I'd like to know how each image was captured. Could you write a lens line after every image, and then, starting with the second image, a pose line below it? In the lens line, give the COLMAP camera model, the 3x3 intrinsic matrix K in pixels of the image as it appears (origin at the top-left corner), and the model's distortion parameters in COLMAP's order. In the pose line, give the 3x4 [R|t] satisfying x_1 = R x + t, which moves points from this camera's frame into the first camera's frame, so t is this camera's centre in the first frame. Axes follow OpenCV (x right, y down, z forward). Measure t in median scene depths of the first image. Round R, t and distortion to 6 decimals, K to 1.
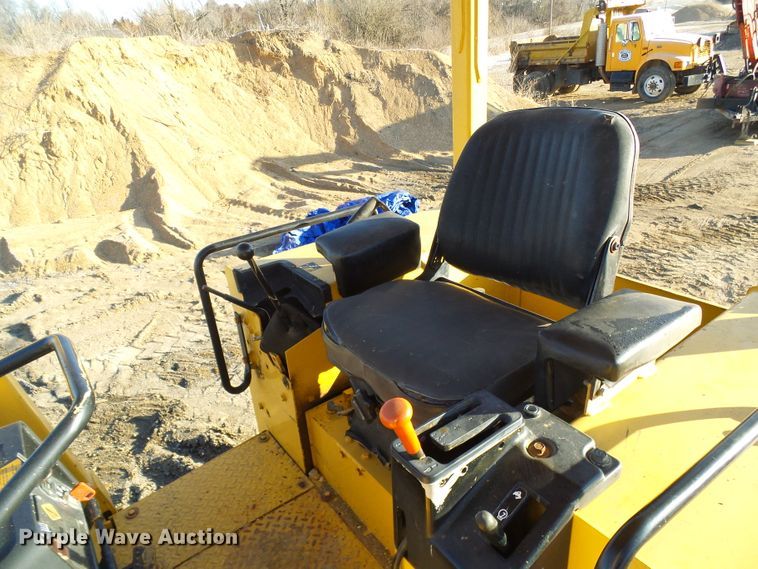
lens RADIAL K [[542.7, 0, 379.1], [0, 542.7, 285.0], [0, 0, 1]] dist [0.002960, -0.004789]
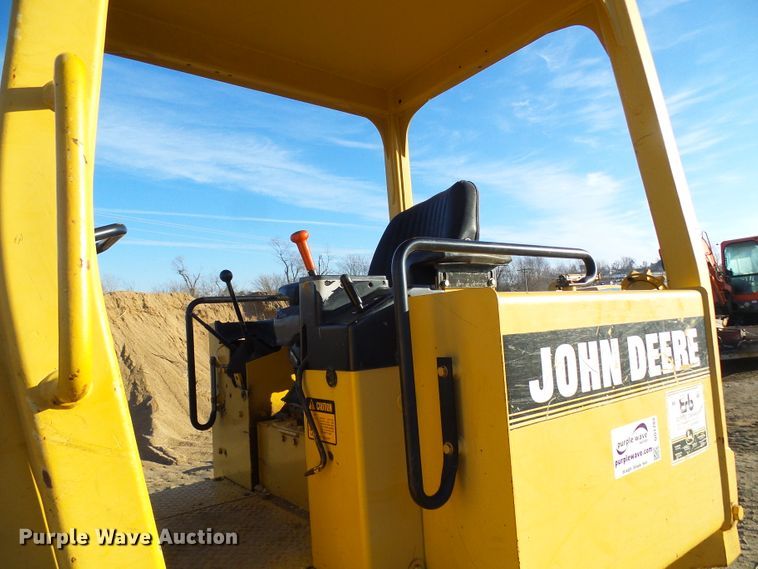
lens RADIAL K [[542.7, 0, 384.4], [0, 542.7, 272.4], [0, 0, 1]] dist [0.002960, -0.004789]
pose [[0.999923, 0.005711, 0.011043, 0.117642], [0.000590, 0.865440, -0.501011, 0.498598], [-0.012418, 0.500979, 0.865370, -0.182137]]
